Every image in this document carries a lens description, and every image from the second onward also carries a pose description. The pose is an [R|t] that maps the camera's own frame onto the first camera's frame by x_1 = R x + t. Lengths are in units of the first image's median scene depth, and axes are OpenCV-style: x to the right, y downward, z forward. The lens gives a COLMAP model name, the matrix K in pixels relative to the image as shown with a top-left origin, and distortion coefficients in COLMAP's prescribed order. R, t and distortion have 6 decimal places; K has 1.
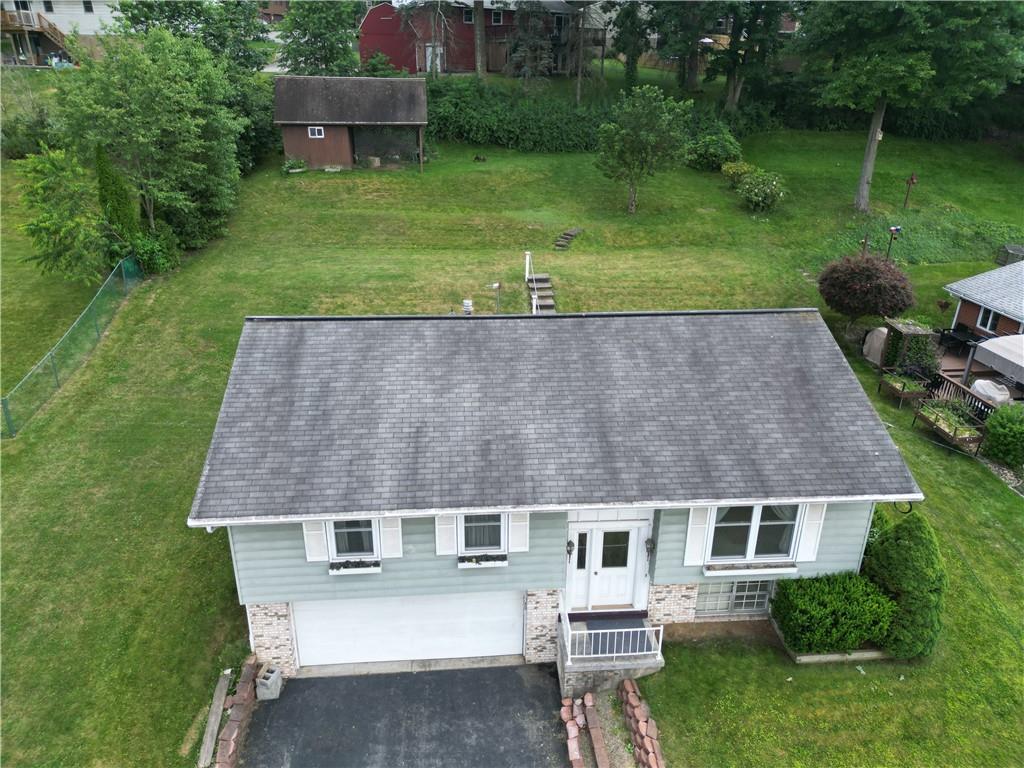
lens RADIAL K [[714.7, 0, 515.4], [0, 714.7, 384.2], [0, 0, 1]] dist [0.068824, -0.062164]
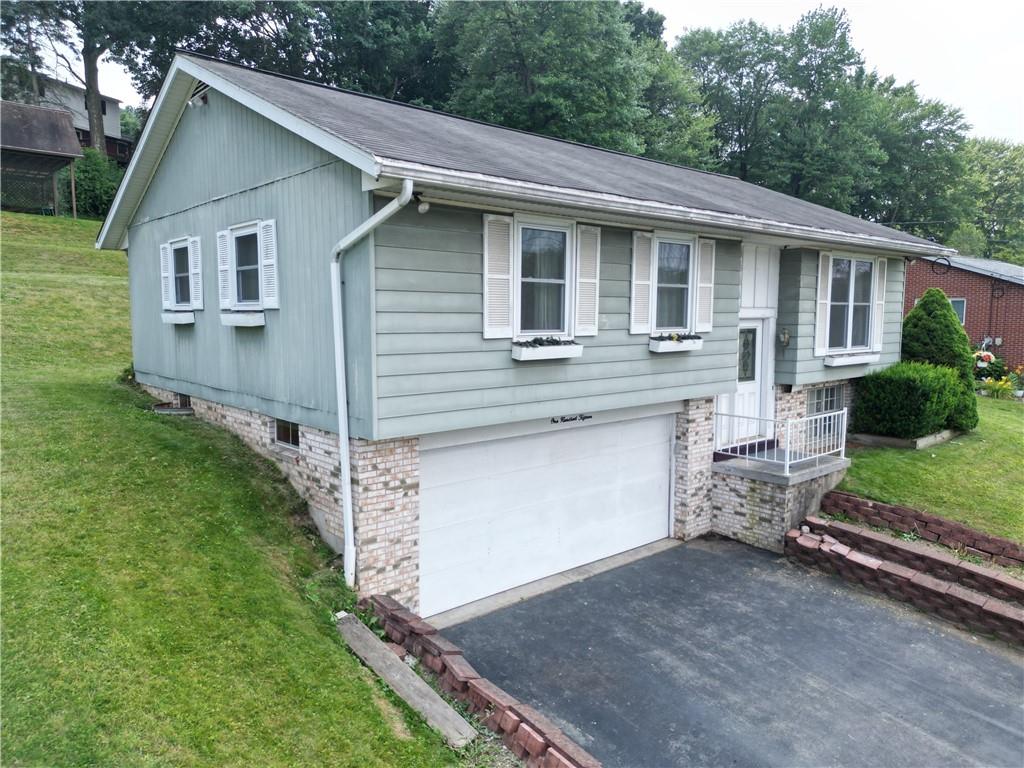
lens RADIAL K [[714.7, 0, 509.8], [0, 714.7, 380.2], [0, 0, 1]] dist [0.068824, -0.062164]
pose [[0.805013, -0.067984, 0.589349, -0.538798], [0.241749, 0.944783, -0.221229, 0.361513], [-0.541767, 0.320567, 0.776998, 0.508602]]
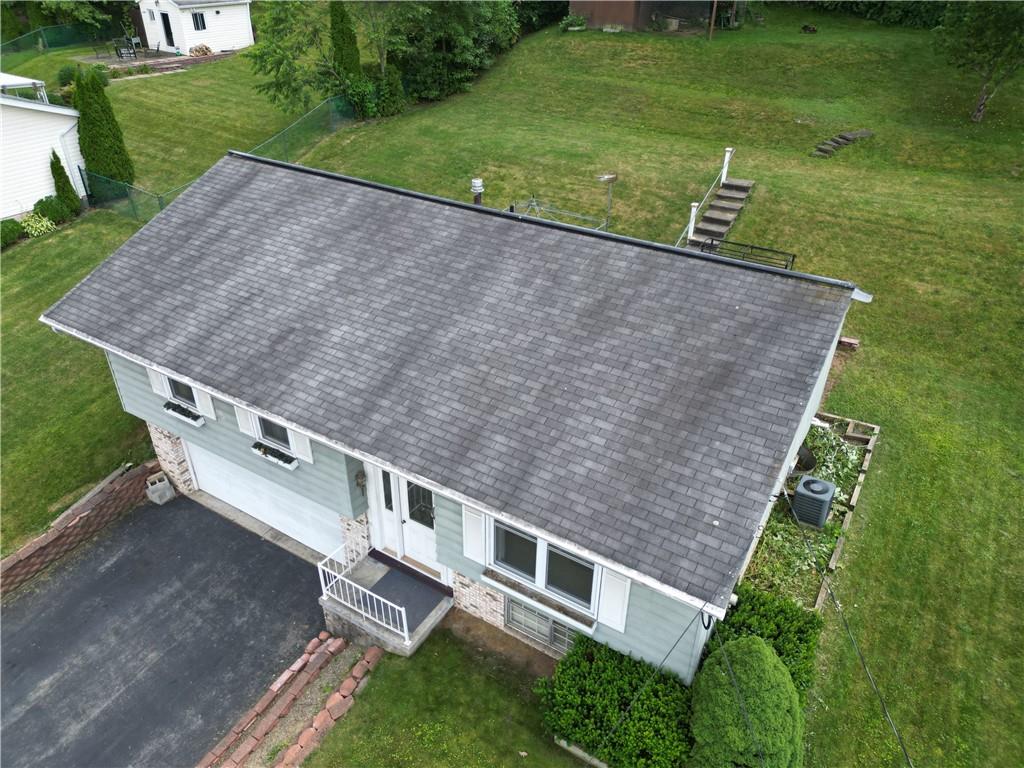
lens RADIAL K [[714.7, 0, 518.2], [0, 714.7, 385.2], [0, 0, 1]] dist [0.068824, -0.062164]
pose [[0.806029, 0.314000, -0.501718, 0.580617], [-0.237791, 0.948051, 0.211317, -0.095791], [0.542007, -0.051023, 0.838823, 0.369591]]
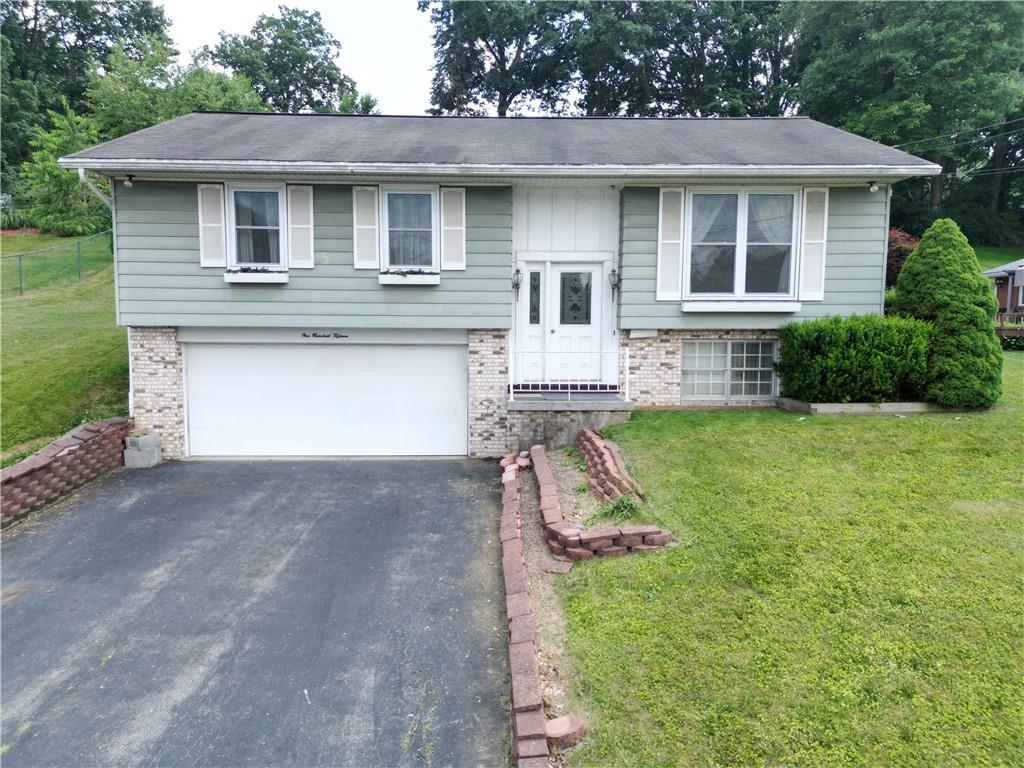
lens RADIAL K [[714.7, 0, 517.4], [0, 714.7, 383.2], [0, 0, 1]] dist [0.068824, -0.062164]
pose [[0.997958, -0.004083, -0.063748, 0.120890], [-0.016299, 0.948647, -0.315917, 0.569597], [0.061764, 0.316310, 0.946643, 0.236079]]
